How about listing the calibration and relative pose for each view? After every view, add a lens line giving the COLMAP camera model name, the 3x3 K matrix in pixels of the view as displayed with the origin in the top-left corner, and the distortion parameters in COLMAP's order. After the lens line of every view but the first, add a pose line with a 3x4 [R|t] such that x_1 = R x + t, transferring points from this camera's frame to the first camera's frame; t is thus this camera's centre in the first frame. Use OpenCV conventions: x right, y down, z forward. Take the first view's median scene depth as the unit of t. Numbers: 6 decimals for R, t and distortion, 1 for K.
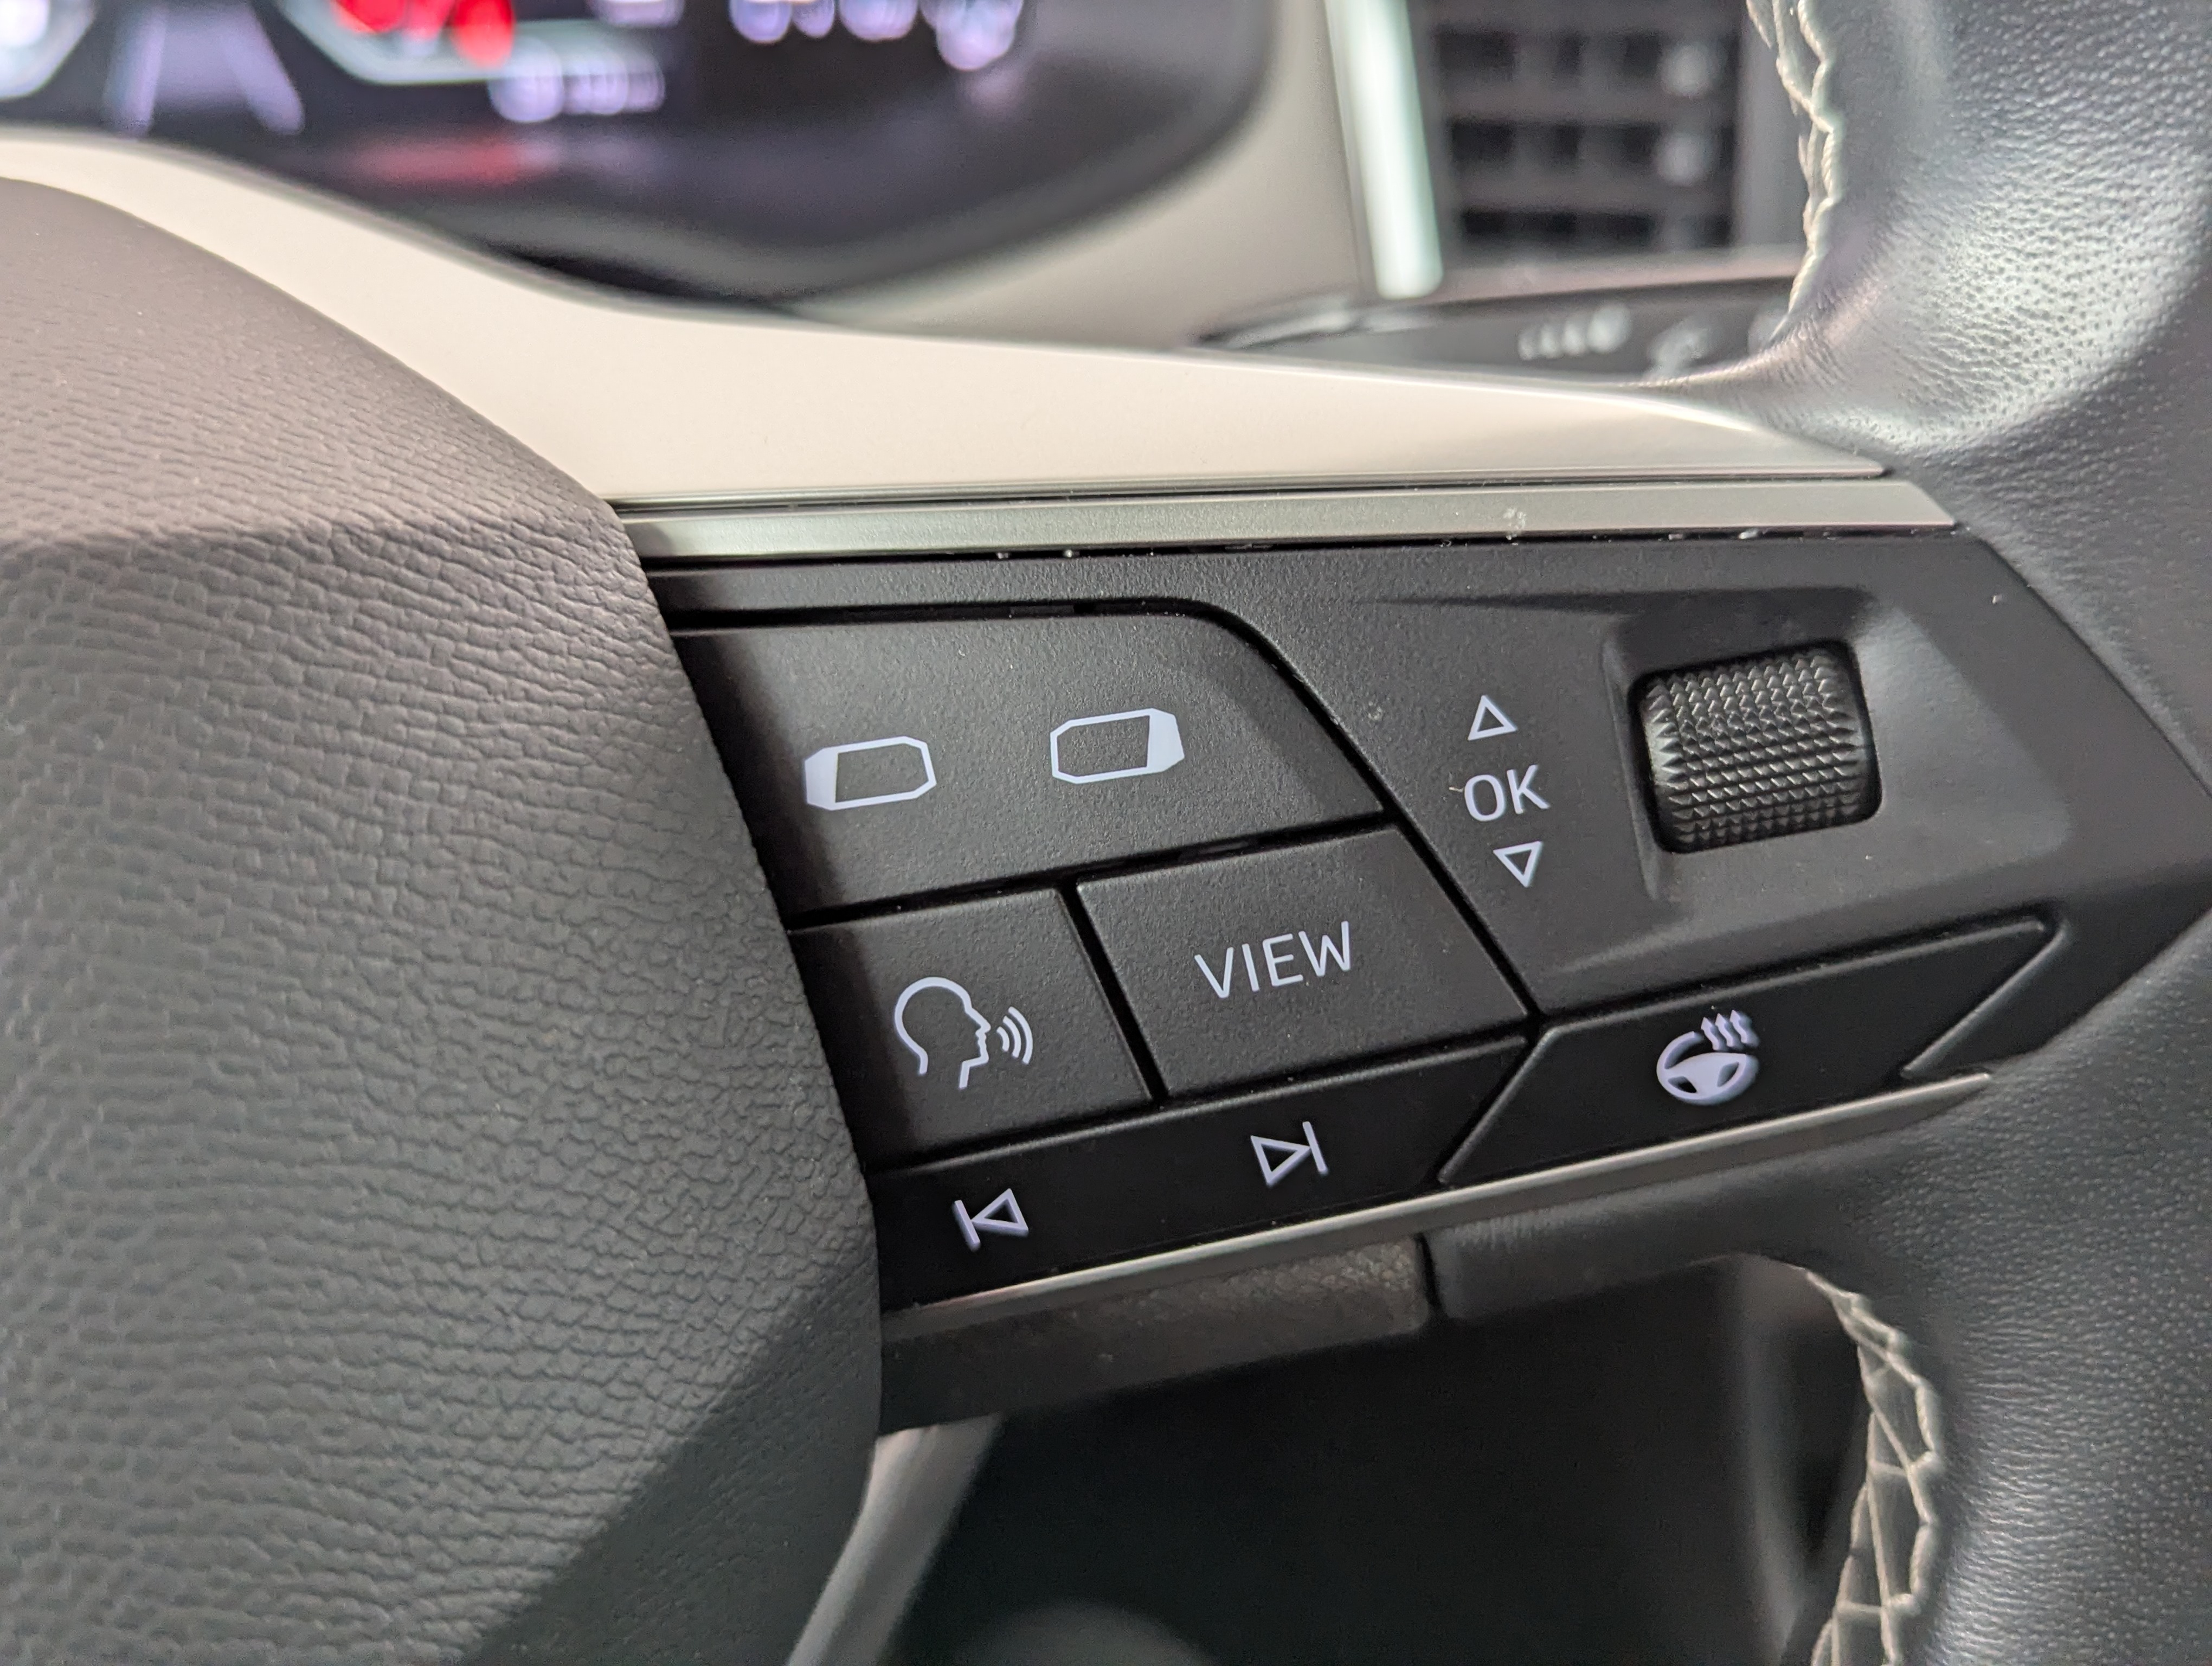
lens RADIAL K [[2062.8, 0, 1107.7], [0, 2062.8, 799.7], [0, 0, 1]] dist [0.014985, -0.004022]
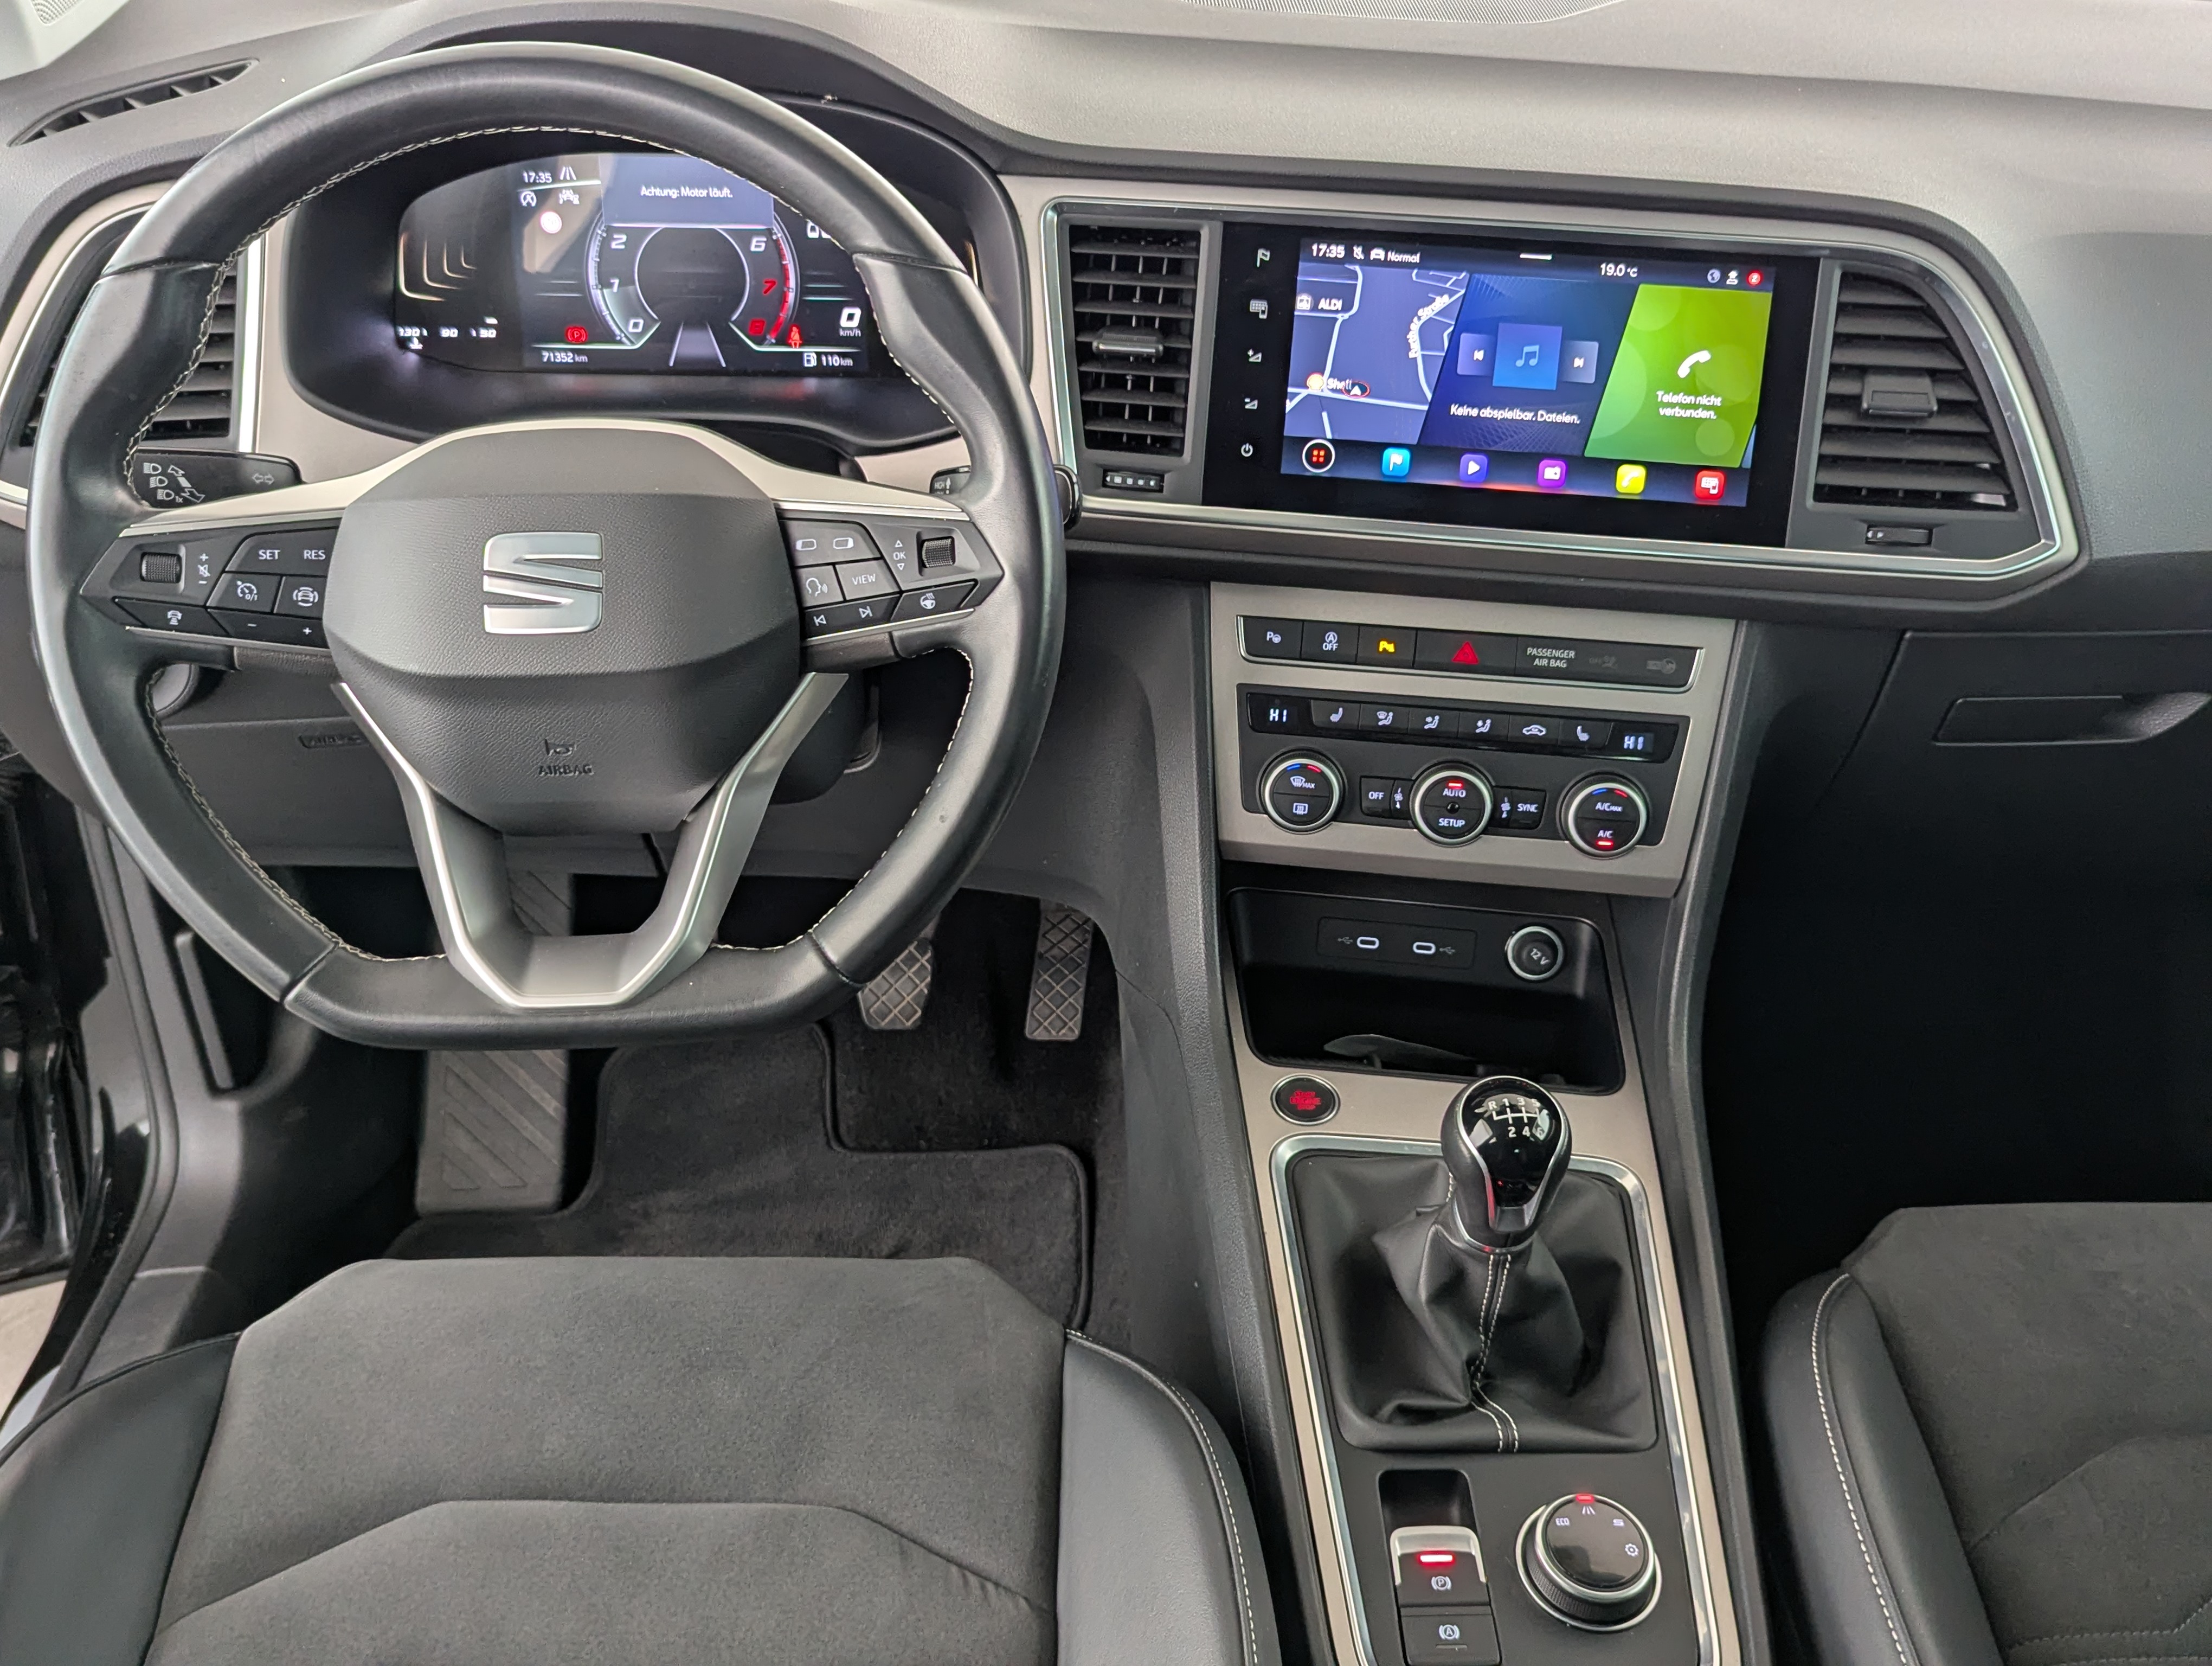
lens RADIAL K [[2000.0, 0, 1110.8], [0, 2000.0, 776.6], [0, 0, 1]] dist [0.012756, 0.003468]
pose [[0.983634, 0.103589, -0.147421, 1.762370], [-0.110228, 0.993196, -0.037581, 0.810885], [0.142525, 0.053216, 0.988360, -4.837603]]
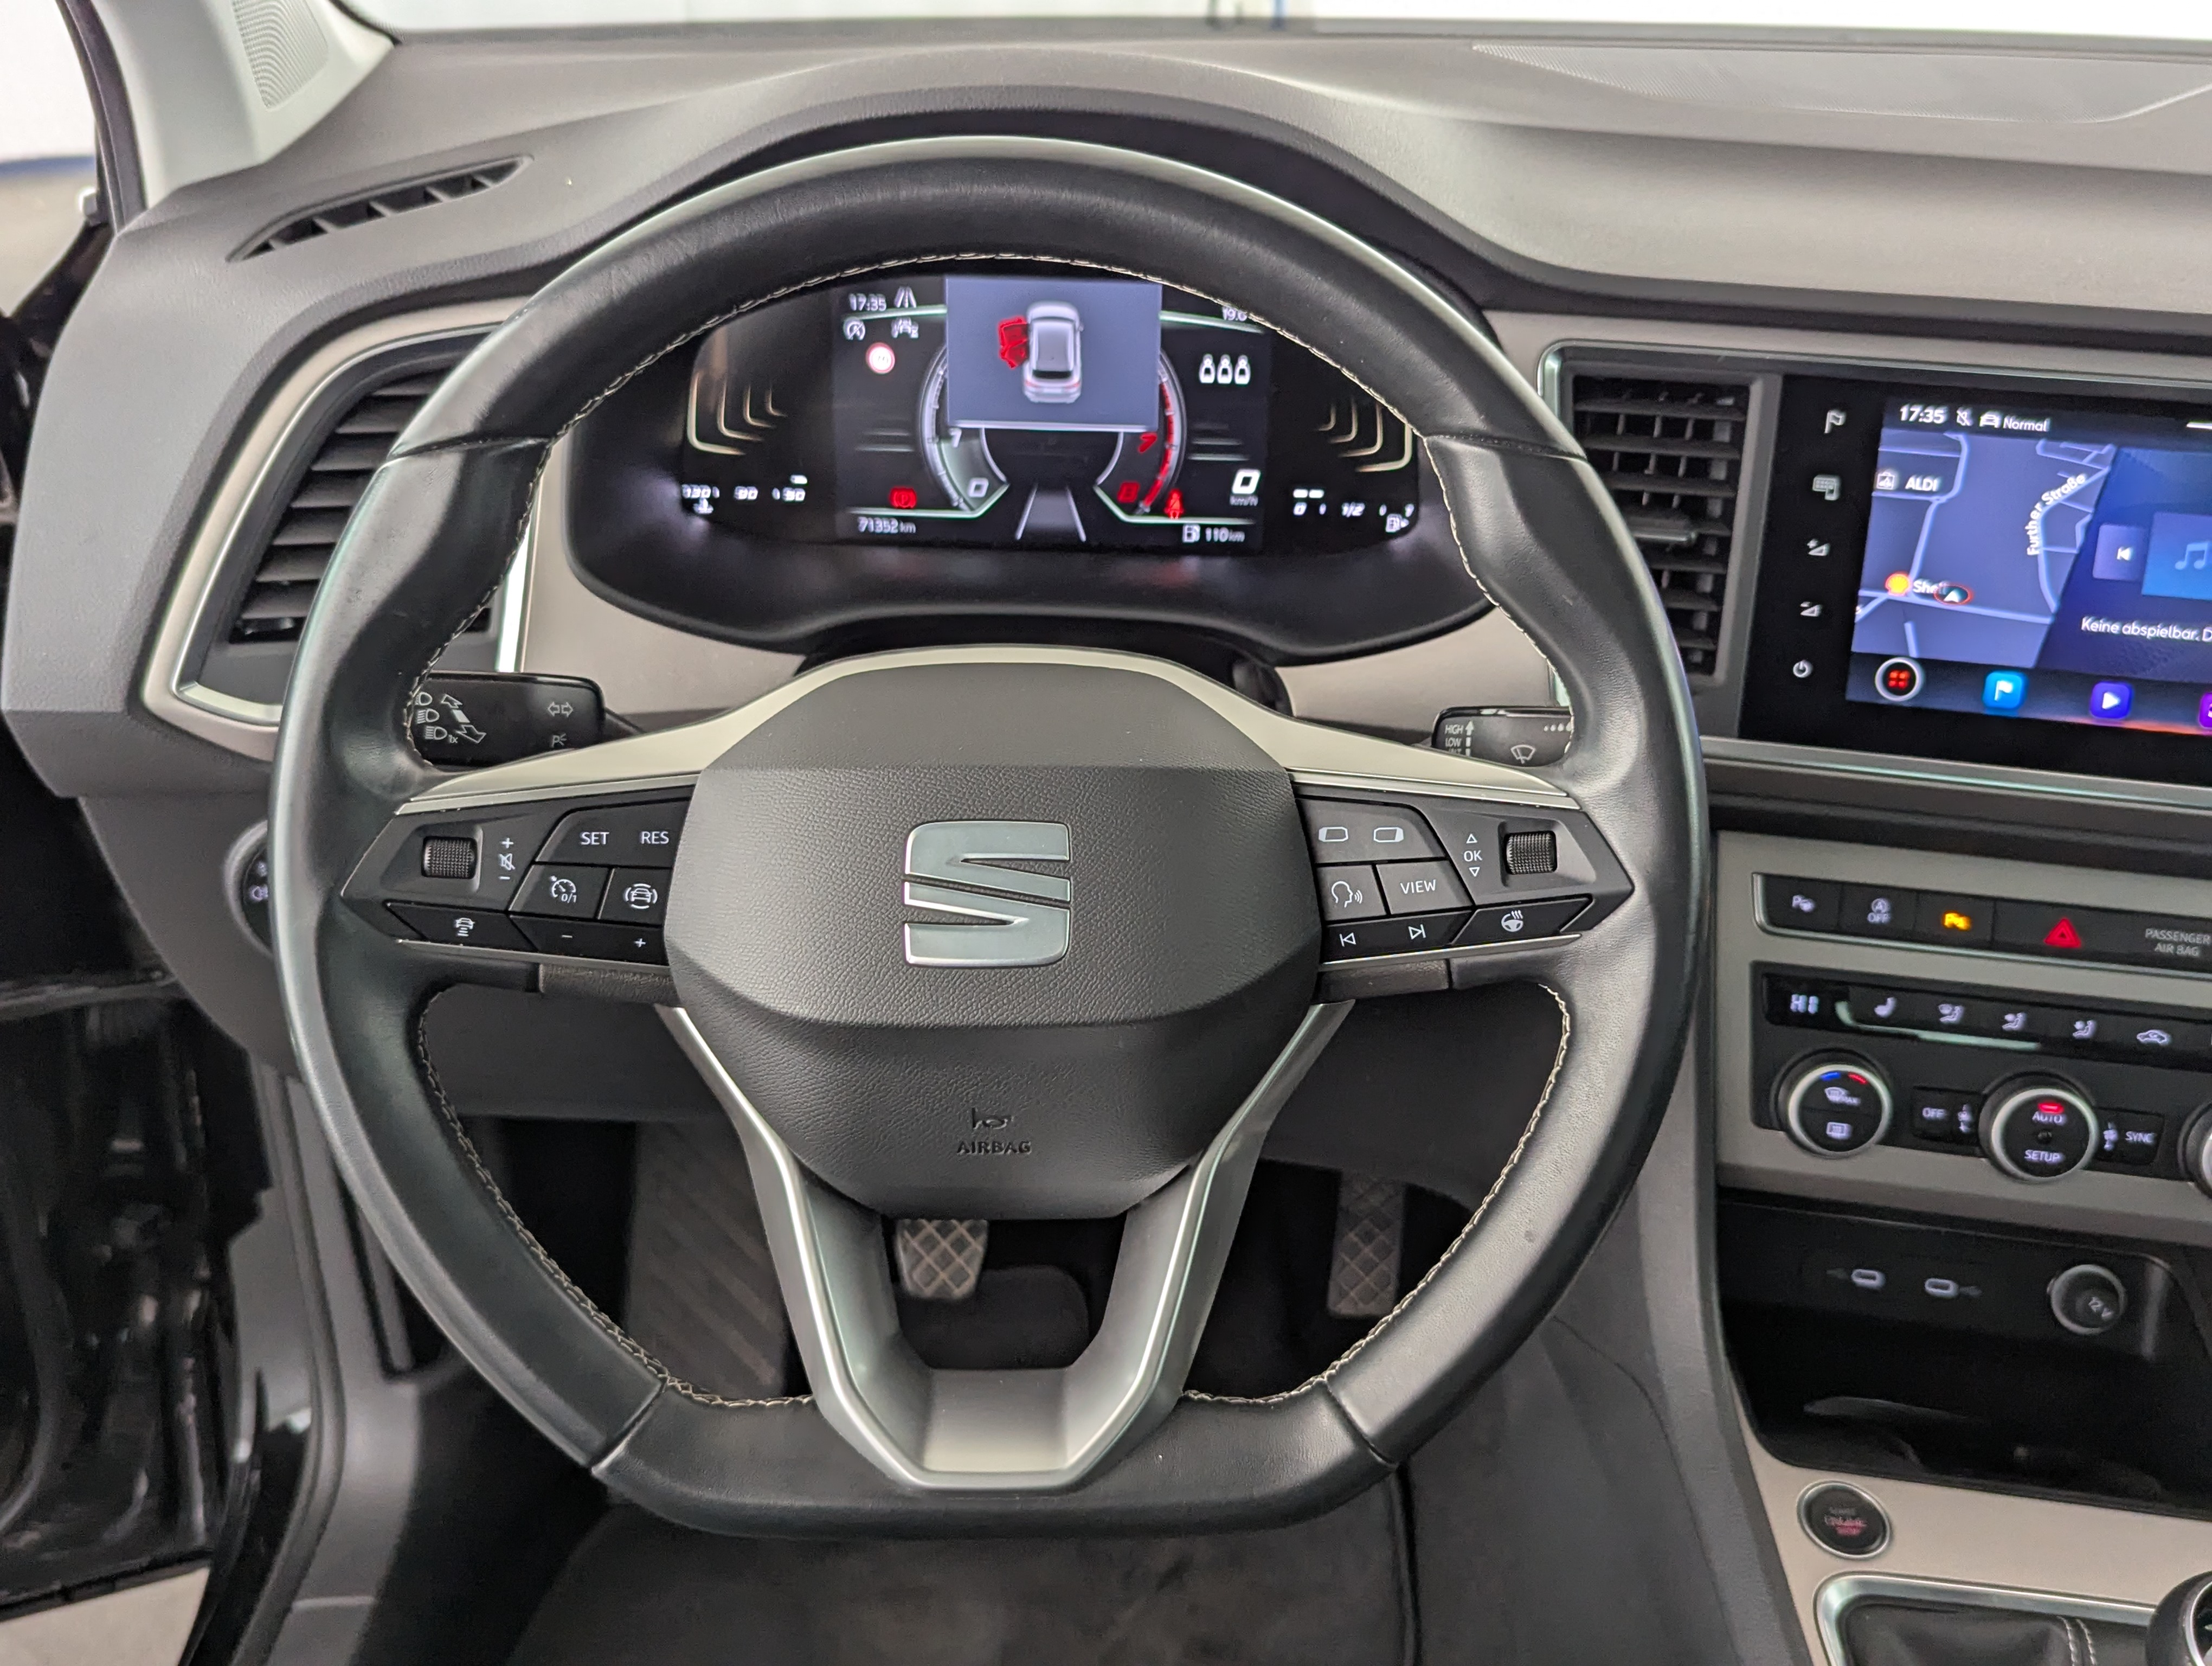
lens RADIAL K [[2032.2, 0, 1134.4], [0, 2032.2, 796.8], [0, 0, 1]] dist [0.017439, -0.011560]
pose [[0.974967, 0.118110, -0.188384, 0.284067], [-0.133865, 0.988293, -0.073187, 0.284675], [0.177535, 0.096573, 0.979365, -3.390360]]
